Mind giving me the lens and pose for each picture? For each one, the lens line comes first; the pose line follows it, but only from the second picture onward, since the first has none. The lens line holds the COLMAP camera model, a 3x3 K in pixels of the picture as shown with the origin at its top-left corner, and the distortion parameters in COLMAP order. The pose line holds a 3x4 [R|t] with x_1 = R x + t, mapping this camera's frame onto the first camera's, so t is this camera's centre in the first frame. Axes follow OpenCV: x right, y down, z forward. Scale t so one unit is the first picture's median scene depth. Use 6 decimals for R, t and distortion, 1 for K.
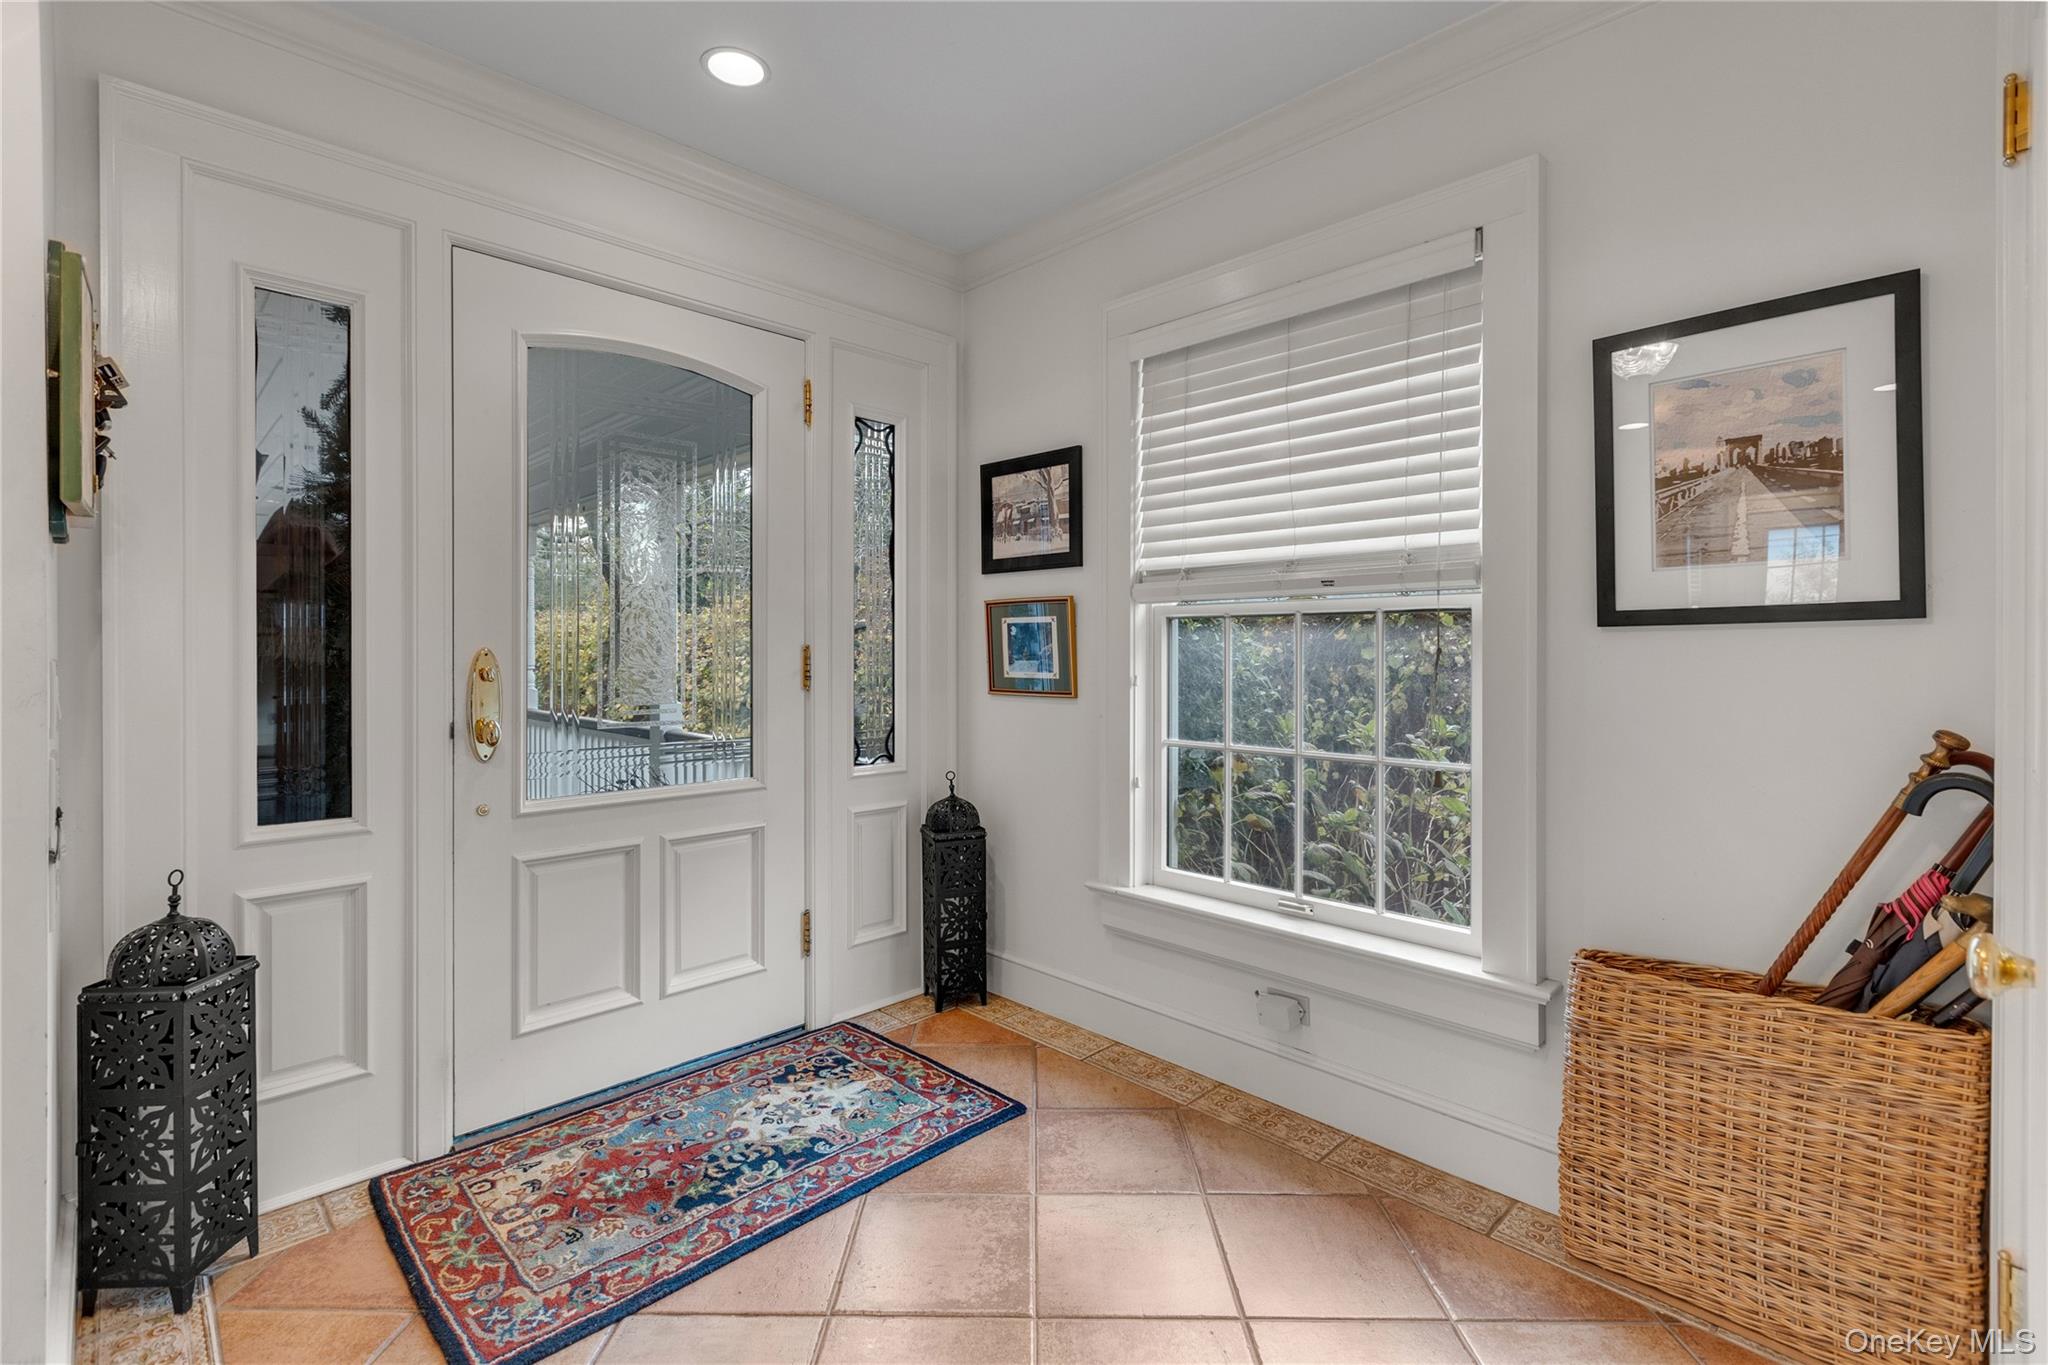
lens RADIAL K [[929.8, 0, 1027.6], [0, 929.8, 667.0], [0, 0, 1]] dist [0.001988, -0.002073]
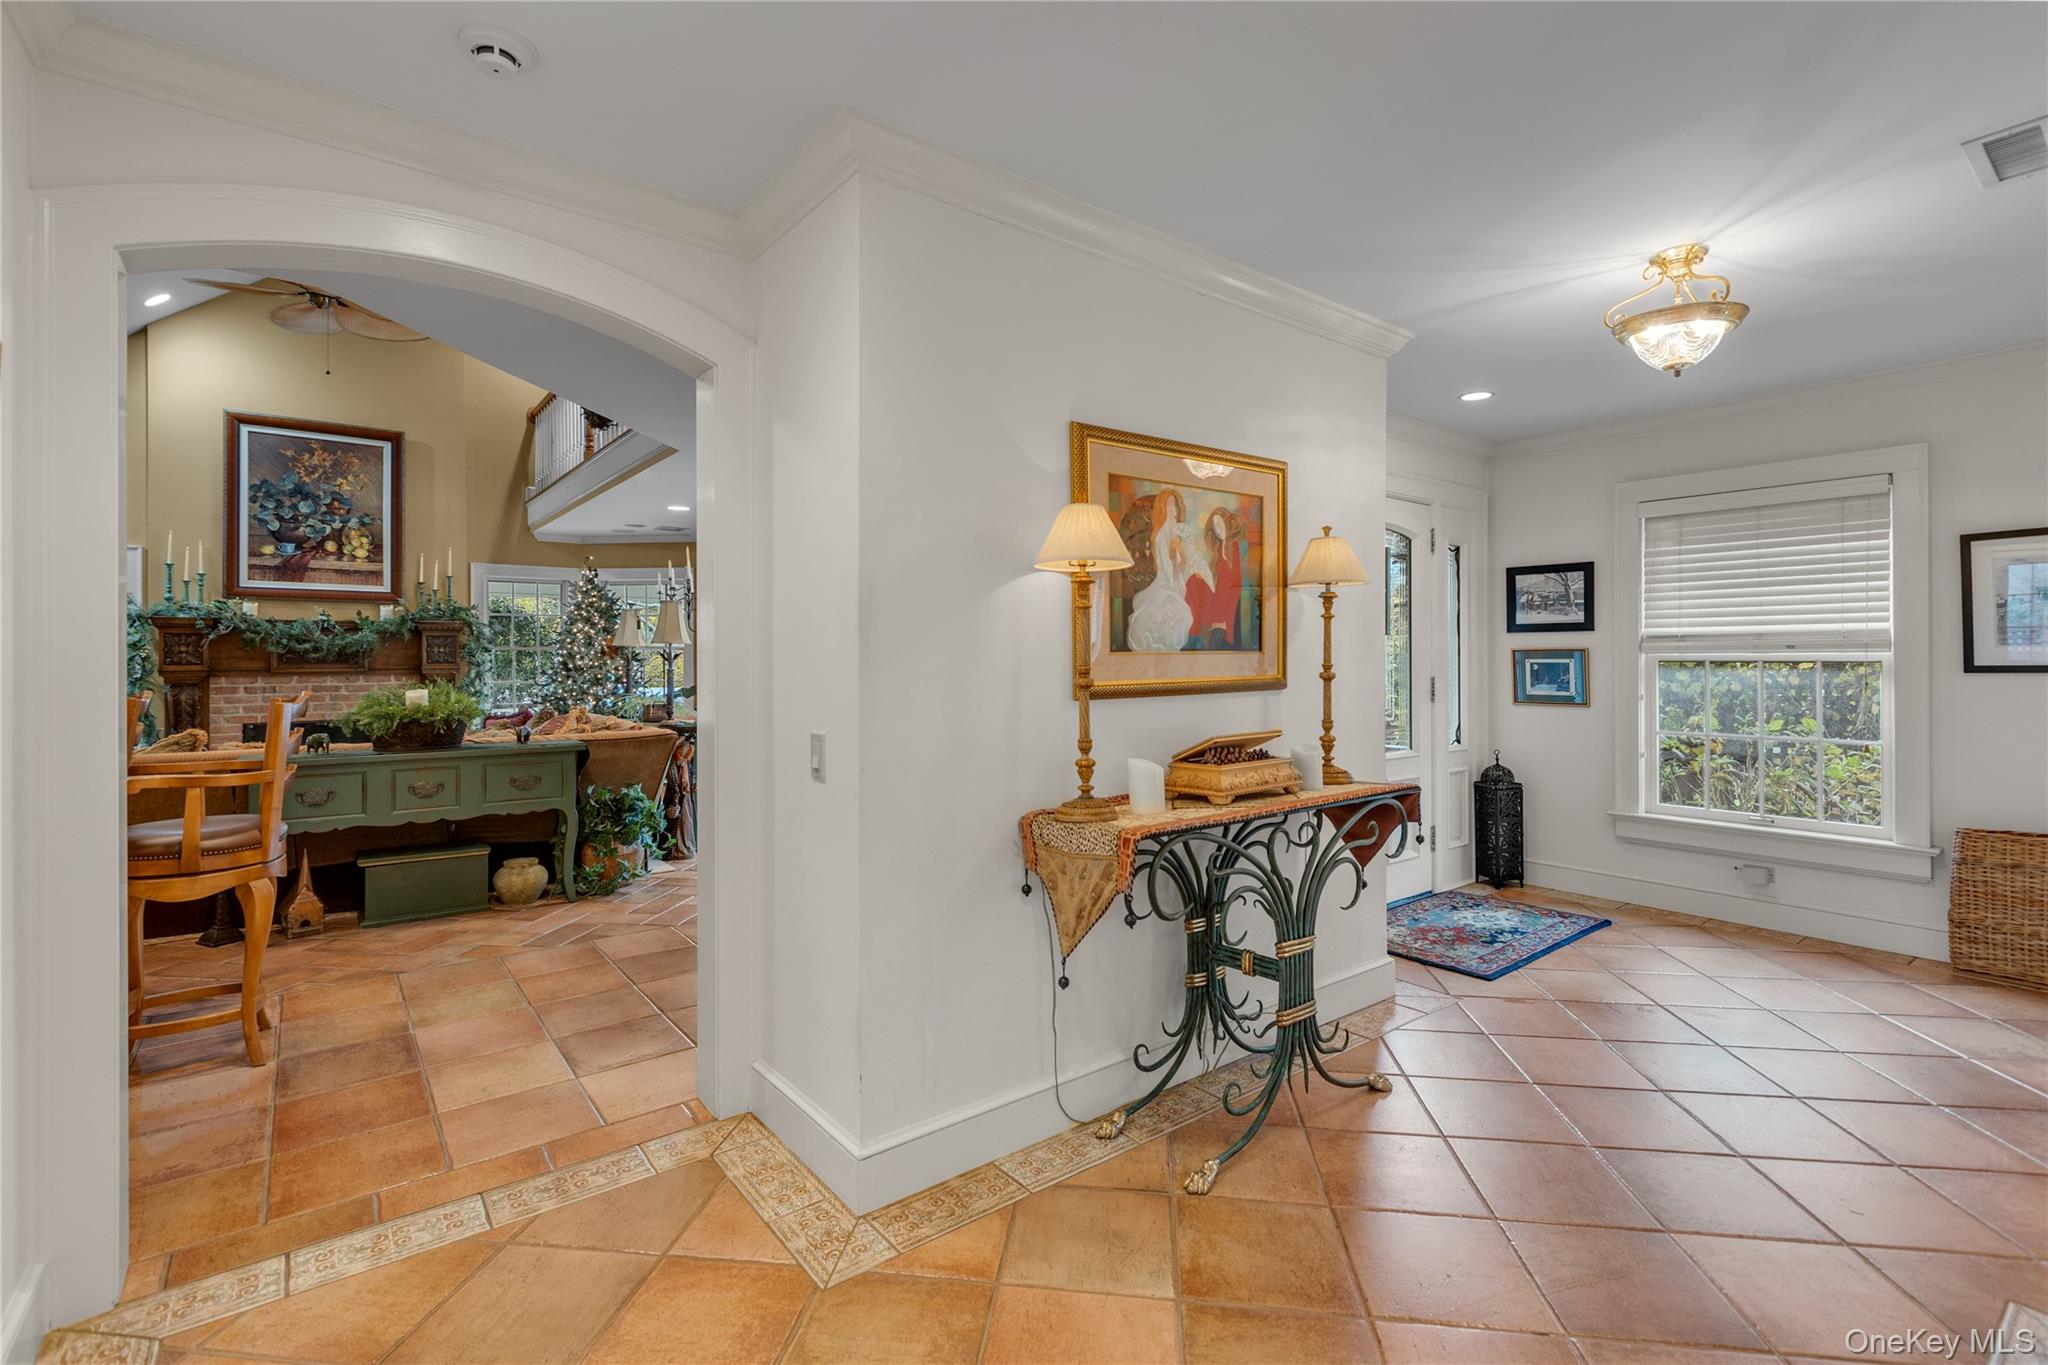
lens RADIAL K [[929.8, 0, 1022.7], [0, 929.8, 669.7], [0, 0, 1]] dist [0.001988, -0.002073]
pose [[0.992301, -0.001340, -0.123842, -0.836775], [0.000272, 0.999963, -0.008641, -0.022913], [0.123849, 0.008541, 0.992264, -0.907811]]
